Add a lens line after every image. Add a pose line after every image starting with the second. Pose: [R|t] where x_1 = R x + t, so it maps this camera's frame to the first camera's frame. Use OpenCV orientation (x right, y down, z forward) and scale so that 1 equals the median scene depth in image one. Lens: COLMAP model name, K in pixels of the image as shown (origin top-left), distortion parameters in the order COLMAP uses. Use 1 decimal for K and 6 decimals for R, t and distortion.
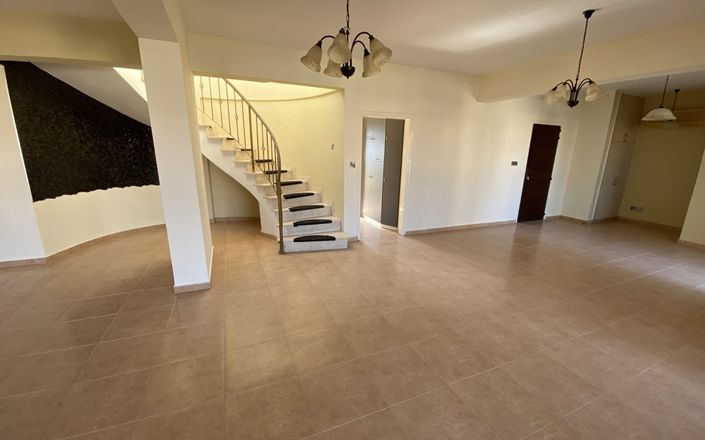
lens RADIAL K [[297.7, 0, 352.5], [0, 297.7, 220.0], [0, 0, 1]] dist [-0.015157, -0.000089]
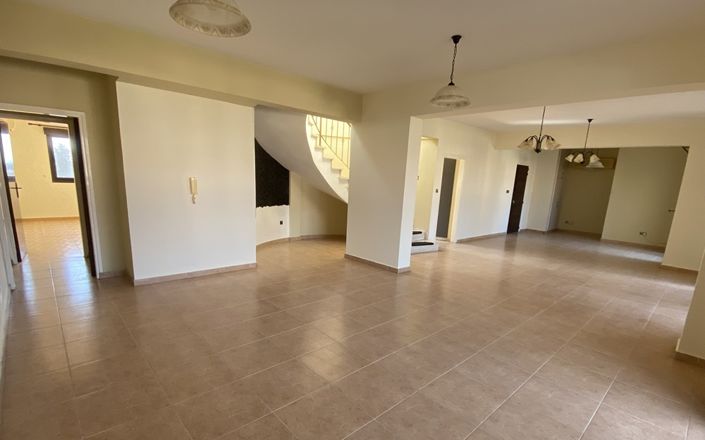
lens RADIAL K [[336.0, 0, 351.6], [0, 336.0, 252.3], [0, 0, 1]] dist [0.001113, 0.000105]
pose [[0.946501, -0.041784, 0.319983, -0.723961], [0.039980, 0.999126, 0.012207, 0.052874], [-0.320213, 0.001239, 0.947345, -0.308976]]
